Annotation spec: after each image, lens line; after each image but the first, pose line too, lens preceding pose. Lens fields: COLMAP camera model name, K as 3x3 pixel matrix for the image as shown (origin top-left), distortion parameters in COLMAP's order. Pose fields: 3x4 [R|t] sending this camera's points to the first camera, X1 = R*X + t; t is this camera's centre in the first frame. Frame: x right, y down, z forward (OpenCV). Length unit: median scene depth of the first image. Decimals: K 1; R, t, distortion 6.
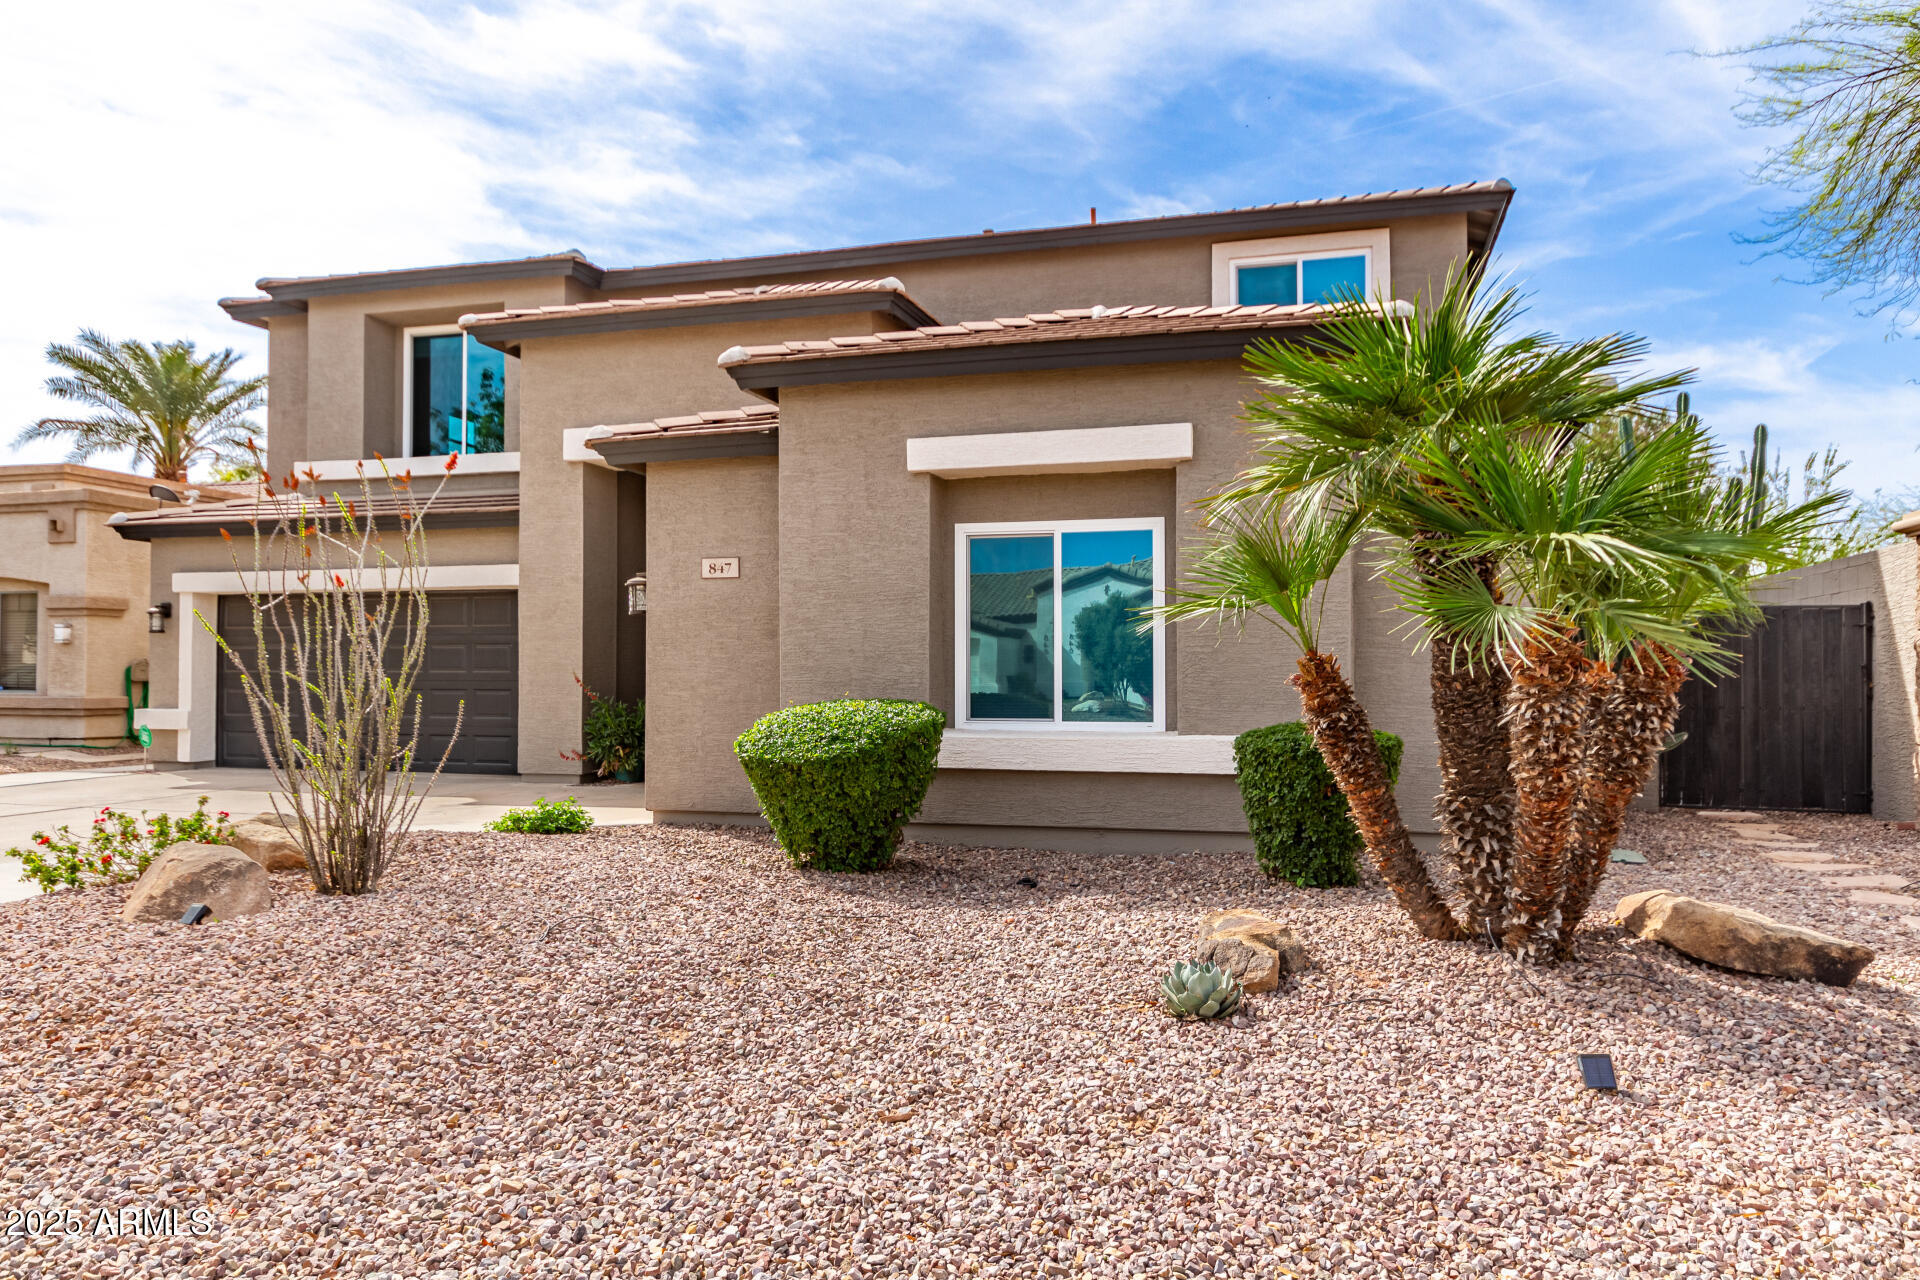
lens RADIAL K [[1315.1, 0, 960.0], [0, 1315.1, 640.0], [0, 0, 1]] dist [0.001427, 0.000539]
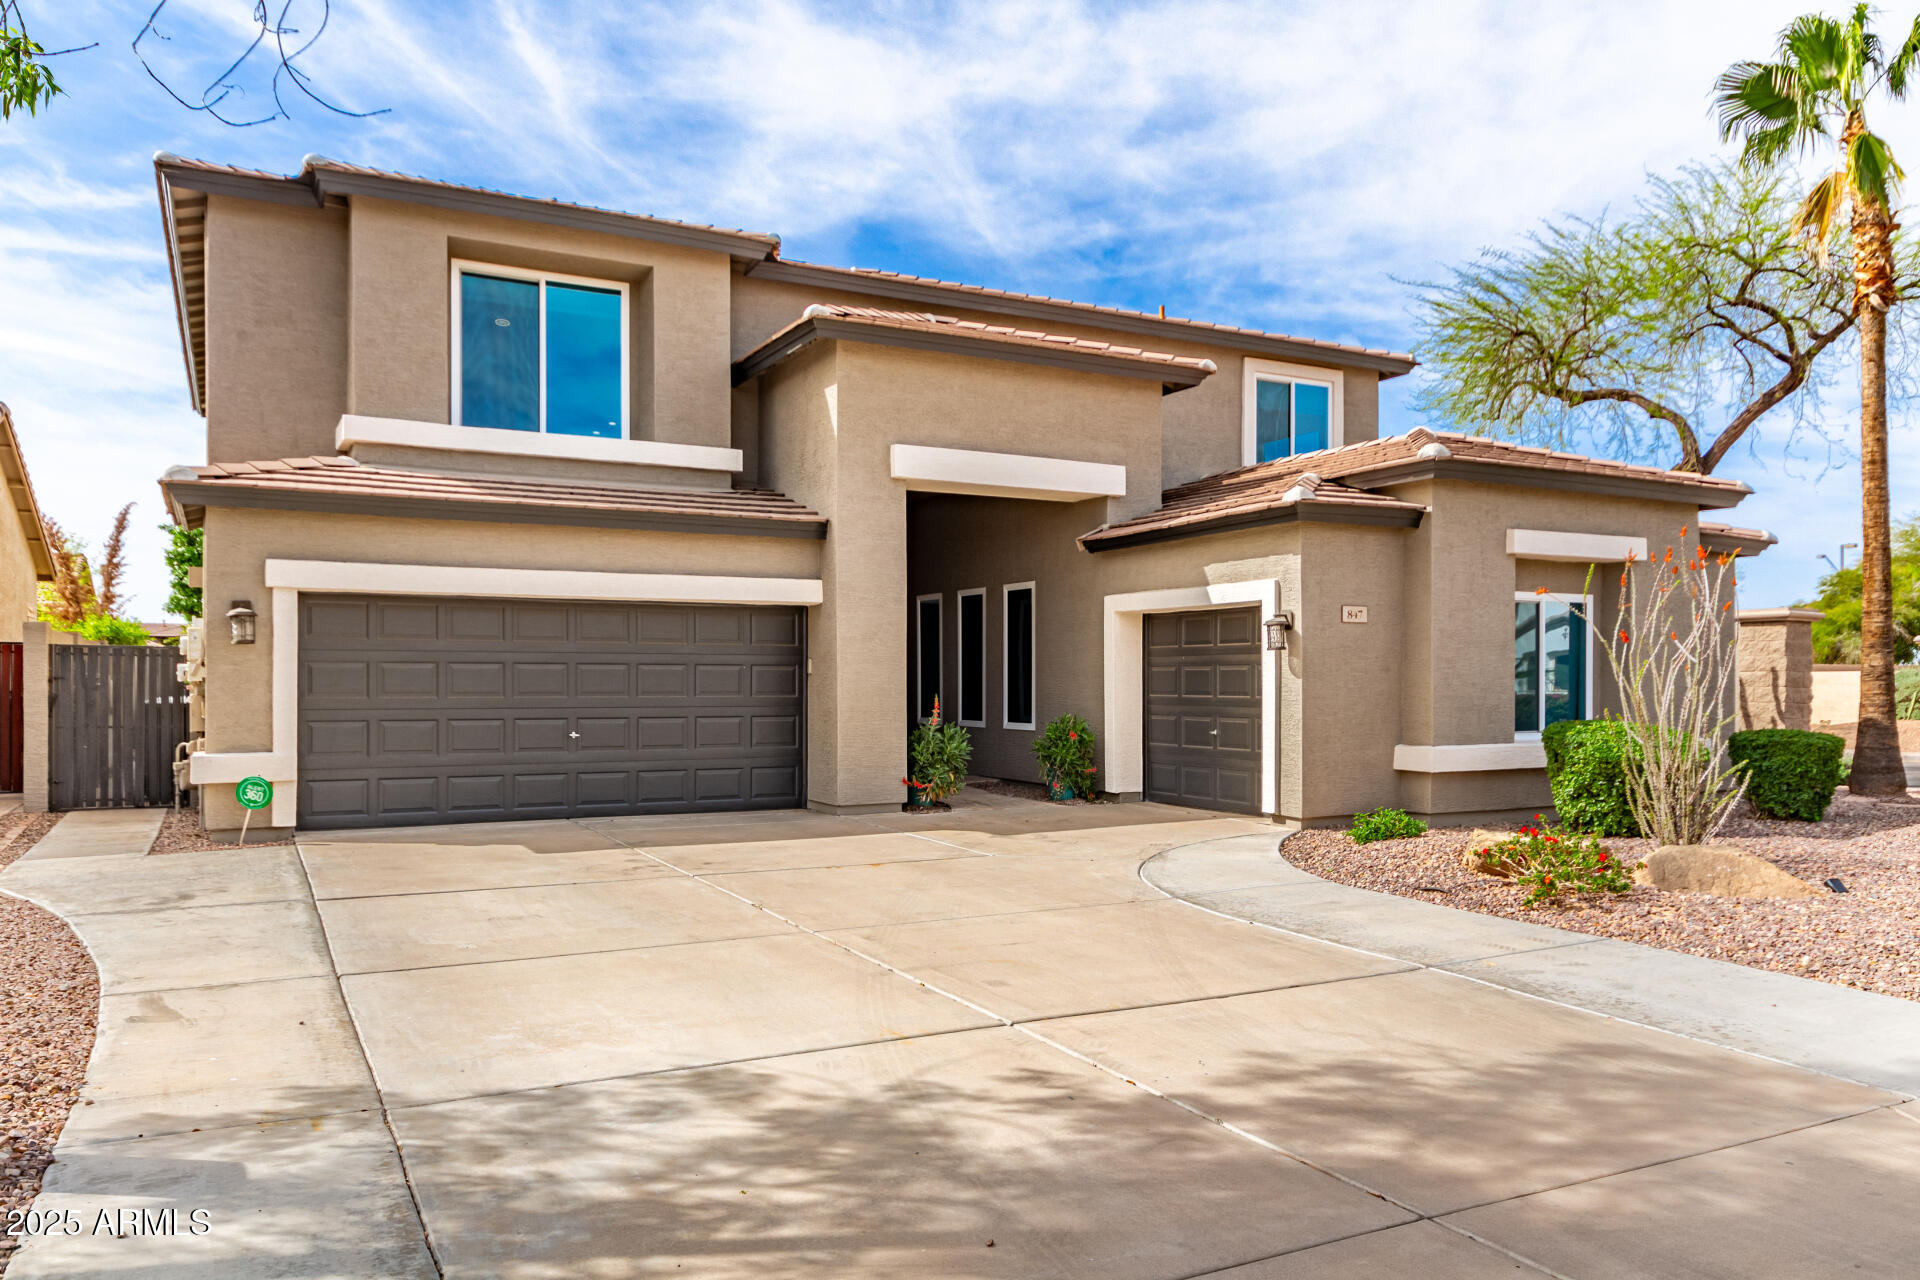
lens RADIAL K [[1373.7, 0, 960.1], [0, 1373.7, 680.6], [0, 0, 1]] dist [0.000931, 0.000468]
pose [[0.723543, 0.005739, 0.690255, -0.951631], [-0.017955, 0.999784, 0.010508, -0.000295], [-0.690046, -0.019997, 0.723490, 0.240552]]
